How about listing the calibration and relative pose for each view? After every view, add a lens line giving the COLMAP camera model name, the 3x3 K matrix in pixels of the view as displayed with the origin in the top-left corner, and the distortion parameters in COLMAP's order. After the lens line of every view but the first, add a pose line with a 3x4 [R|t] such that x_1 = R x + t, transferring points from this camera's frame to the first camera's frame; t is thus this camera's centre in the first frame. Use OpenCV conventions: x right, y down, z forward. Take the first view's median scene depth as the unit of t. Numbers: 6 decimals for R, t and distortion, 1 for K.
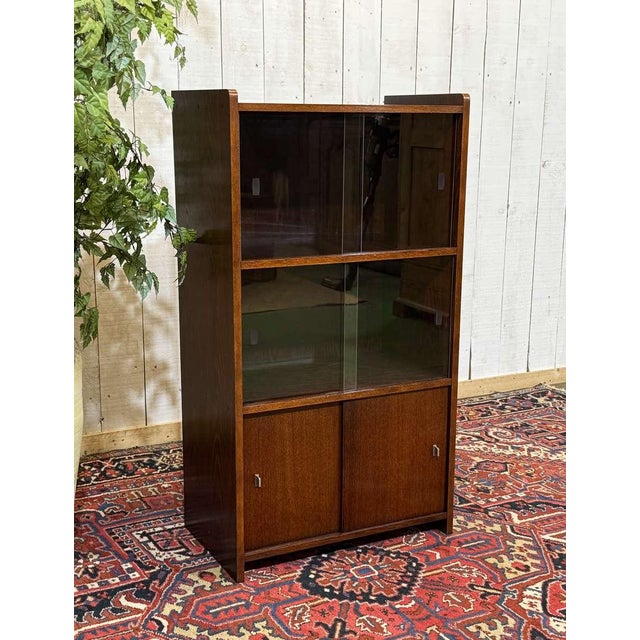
lens RADIAL K [[961.7, 0, 319.1], [0, 961.7, 354.5], [0, 0, 1]] dist [0.140559, -0.111338]
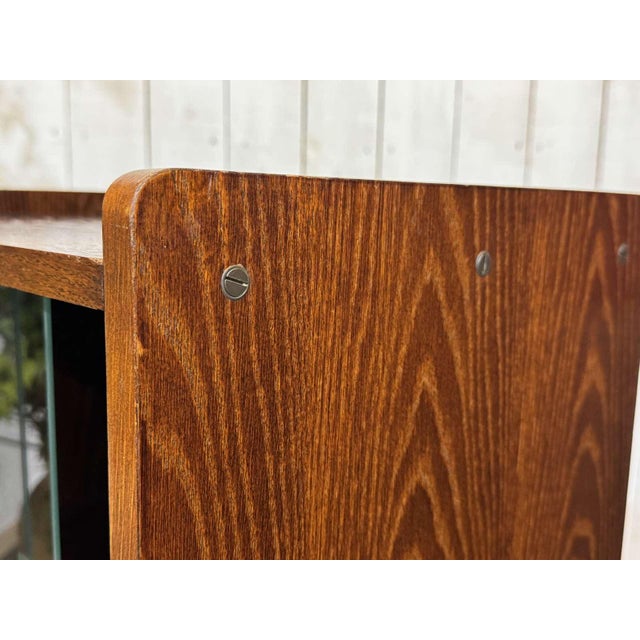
lens RADIAL K [[771.0, 0, 319.8], [0, 771.0, 327.6], [0, 0, 1]] dist [0.099425, -0.057552]
pose [[0.919206, 0.073016, -0.386948, 0.238576], [-0.106932, 0.992018, -0.066829, -0.208007], [0.378980, 0.102807, 0.919677, 0.777927]]
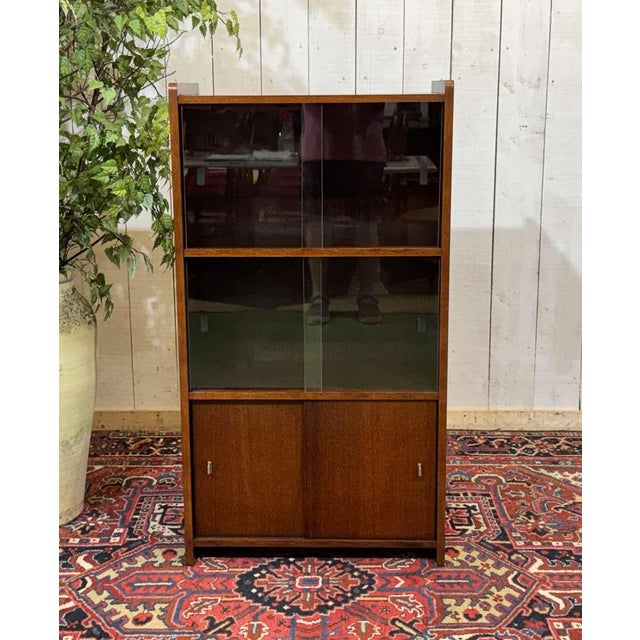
lens RADIAL K [[1059.8, 0, 306.5], [0, 1059.8, 321.8], [0, 0, 1]] dist [0.146336, -0.176999]
pose [[0.872336, 0.089831, -0.480584, 0.500906], [-0.102230, 0.994761, 0.000377, -0.028240], [0.478100, 0.048801, 0.876949, 0.066309]]
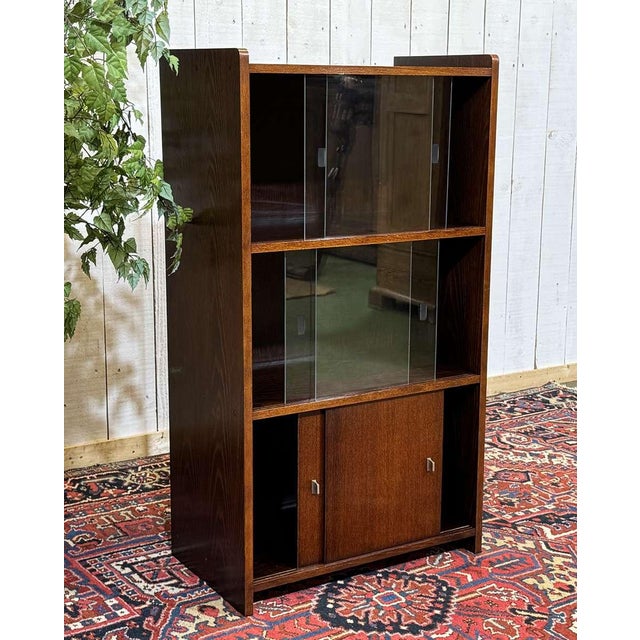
lens RADIAL K [[1125.0, 0, 338.4], [0, 1125.0, 331.0], [0, 0, 1]] dist [0.134516, -0.063470]
pose [[0.996581, -0.015576, 0.081143, -0.074346], [0.017481, 0.999587, -0.022811, 0.005756], [-0.080754, 0.024152, 0.996441, -0.016971]]
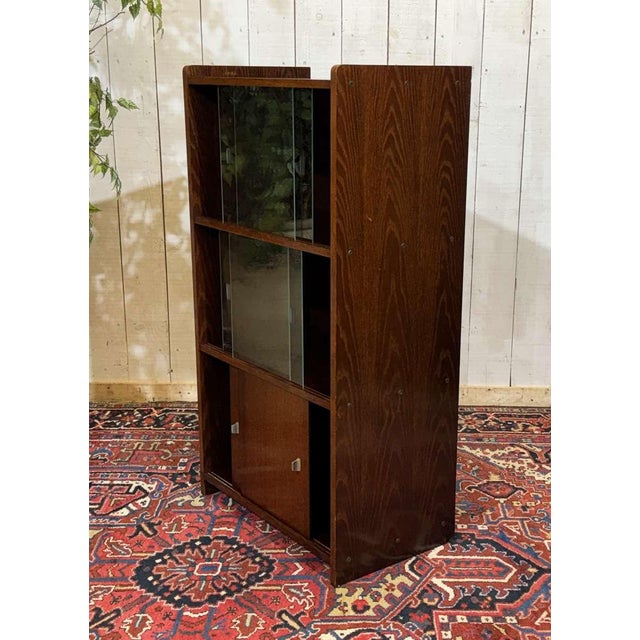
lens RADIAL K [[923.2, 0, 348.7], [0, 923.2, 322.8], [0, 0, 1]] dist [0.172933, -0.327072]
pose [[0.876980, 0.122140, -0.464745, 0.540786], [-0.114442, 0.992416, 0.044864, -0.069996], [0.466700, 0.013841, 0.884307, 0.236880]]
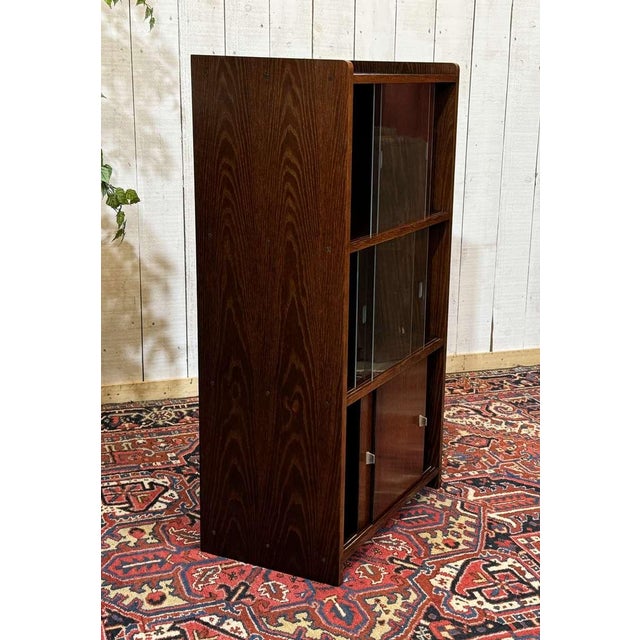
lens RADIAL K [[985.1, 0, 360.8], [0, 985.1, 328.0], [0, 0, 1]] dist [0.142673, -0.130748]
pose [[0.993017, 0.046824, -0.108285, 0.208192], [-0.045437, 0.998851, 0.015238, -0.011080], [0.108874, -0.010211, 0.994003, -0.008646]]
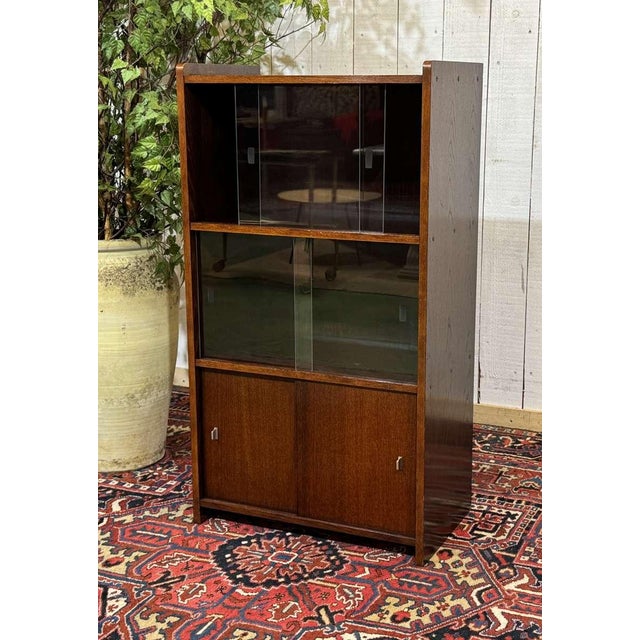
lens RADIAL K [[1024.6, 0, 346.9], [0, 1024.6, 319.8], [0, 0, 1]] dist [0.139871, -0.086881]
pose [[0.623826, 0.163949, -0.764174, 0.795701], [-0.180845, 0.981496, 0.062943, -0.080275], [0.760353, 0.098931, 0.641931, 0.350133]]
